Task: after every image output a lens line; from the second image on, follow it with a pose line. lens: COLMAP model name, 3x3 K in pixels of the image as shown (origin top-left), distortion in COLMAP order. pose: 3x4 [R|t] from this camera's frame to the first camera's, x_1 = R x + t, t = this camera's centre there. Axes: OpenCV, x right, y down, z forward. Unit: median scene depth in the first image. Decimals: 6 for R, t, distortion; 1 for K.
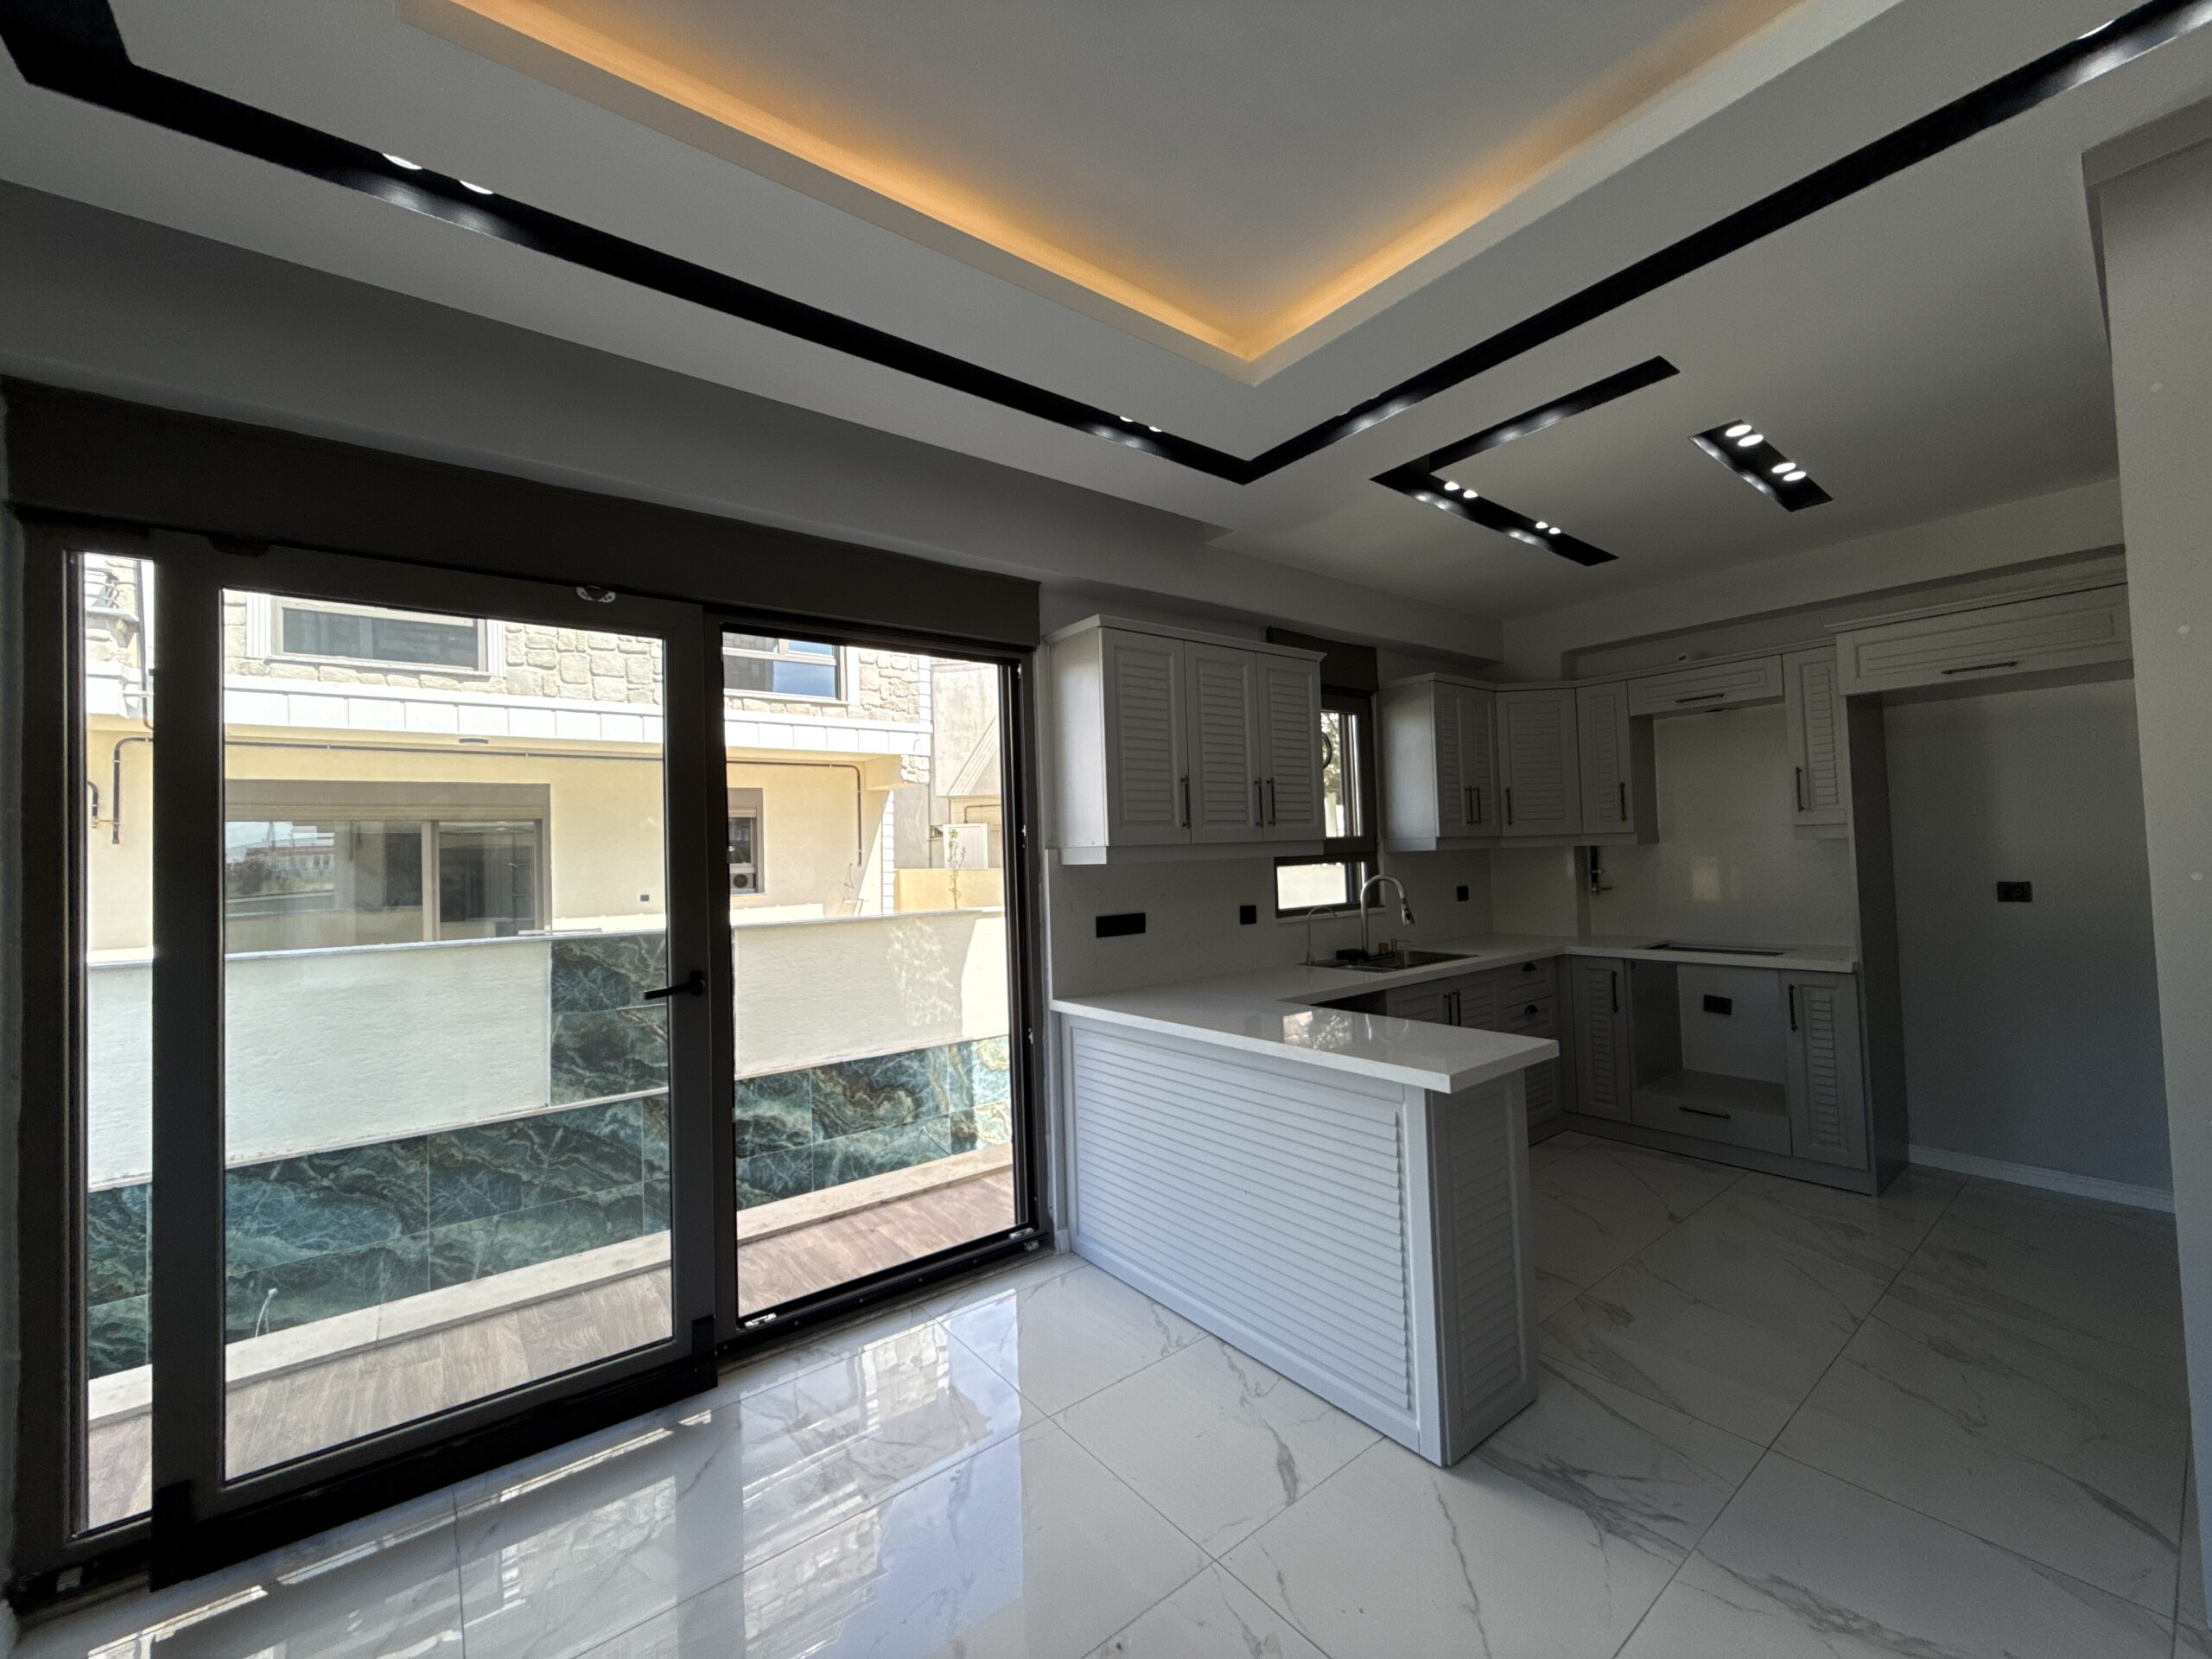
lens RADIAL K [[881.1, 0, 1105.7], [0, 881.1, 828.0], [0, 0, 1]] dist [-0.000314, 0.000727]
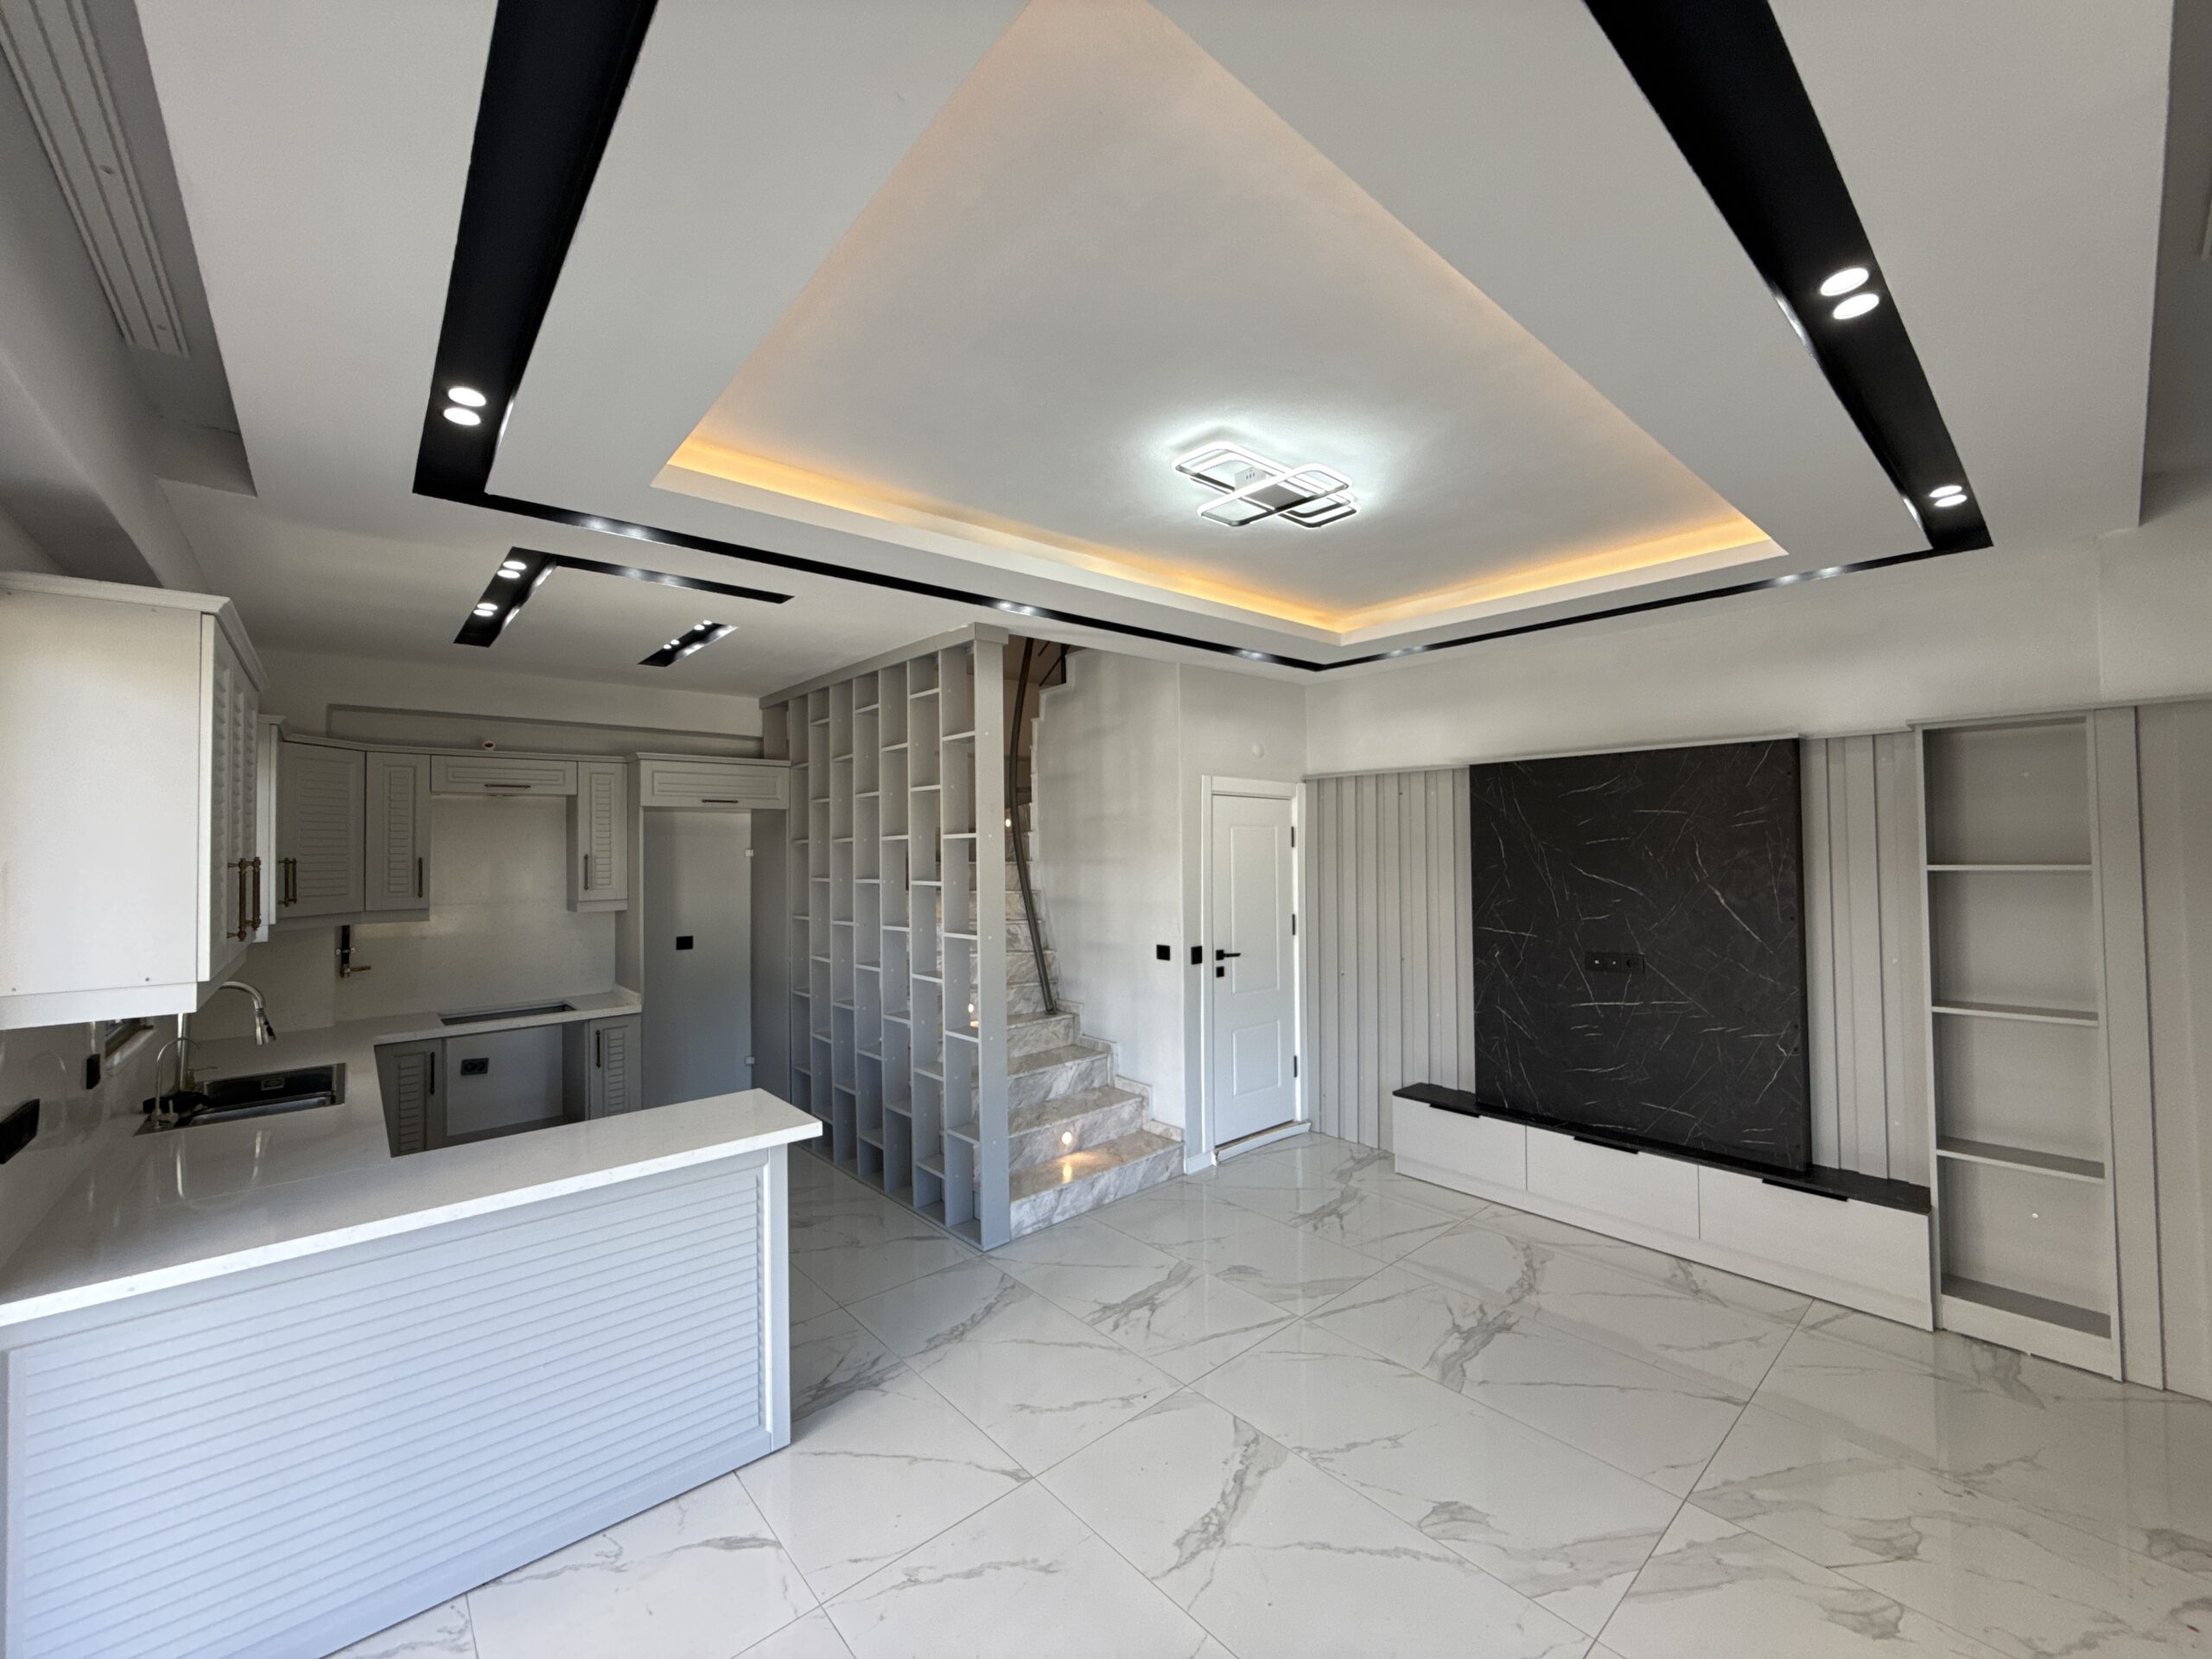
lens RADIAL K [[881.1, 0, 1107.2], [0, 881.1, 829.0], [0, 0, 1]] dist [-0.000314, 0.000727]
pose [[-0.058021, 0.054761, 0.996812, -0.554146], [-0.014887, 0.998336, -0.055711, -0.051198], [-0.998204, -0.018072, -0.057109, 0.371773]]
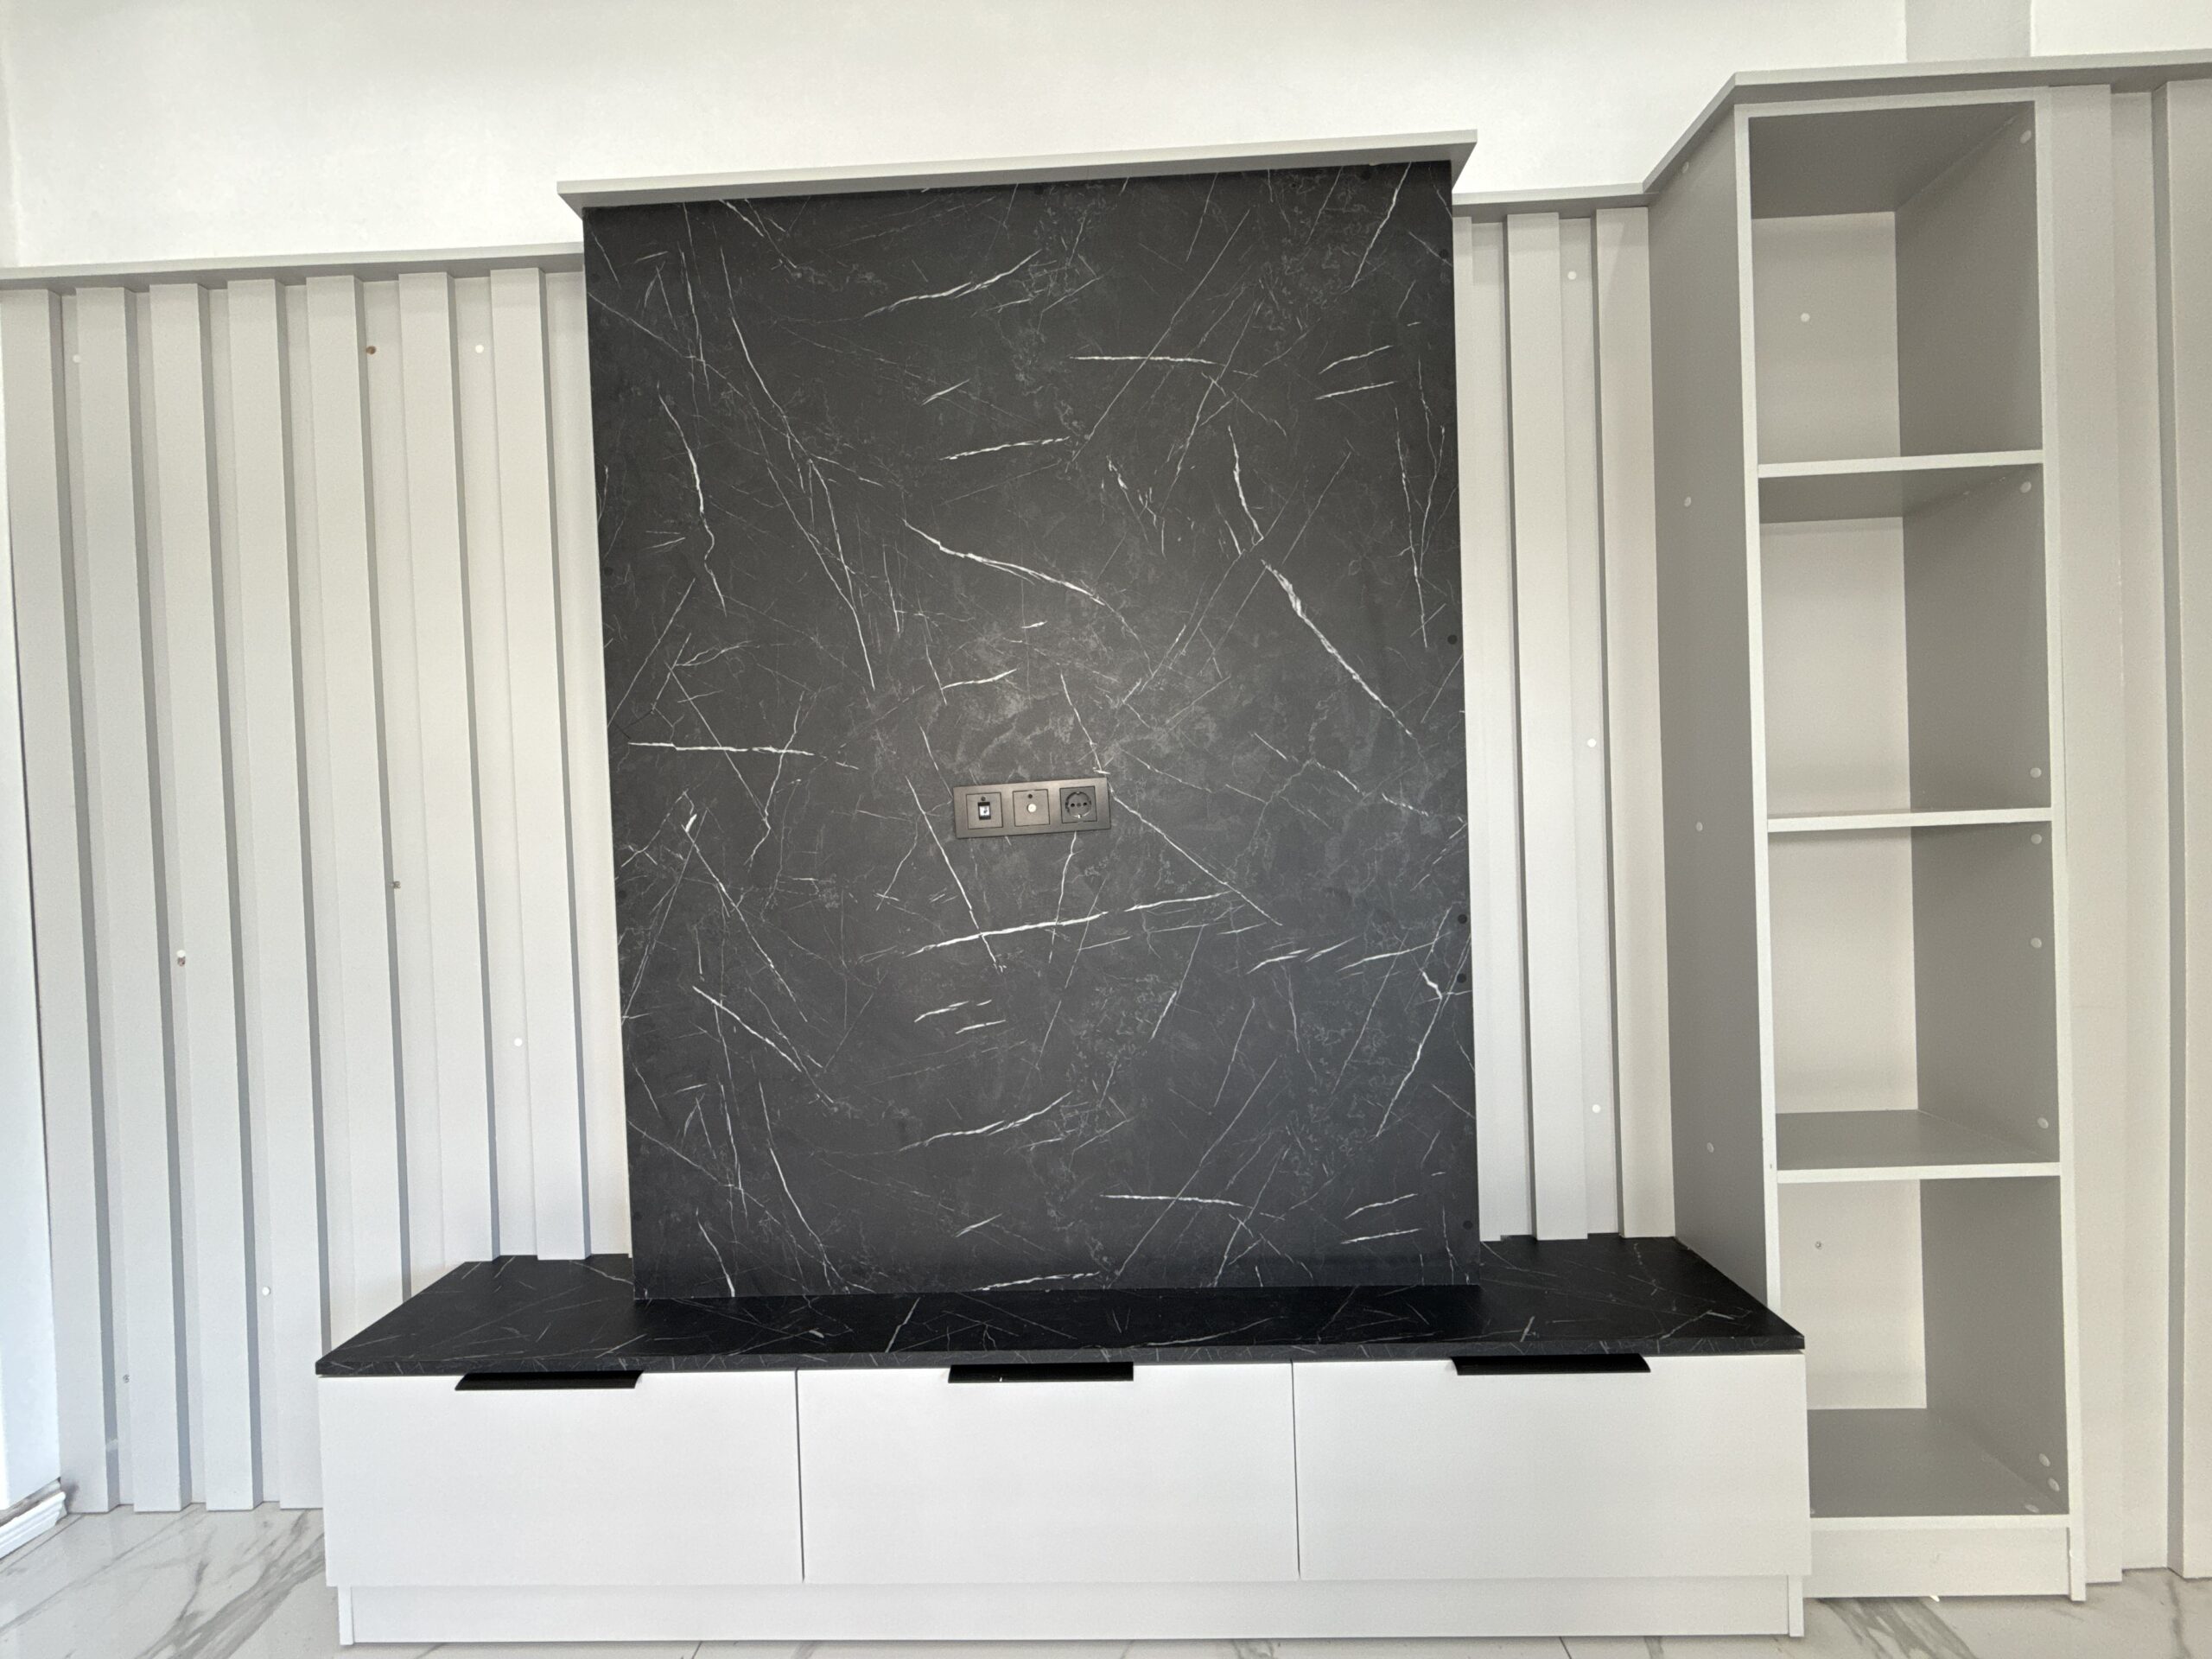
lens RADIAL K [[881.1, 0, 1098.4], [0, 881.1, 821.7], [0, 0, 1]] dist [-0.000314, 0.000727]
pose [[-0.766905, 0.040612, 0.640475, 0.285480], [0.041424, 0.999047, -0.013749, 0.061569], [-0.640423, 0.015987, -0.767856, -0.073280]]
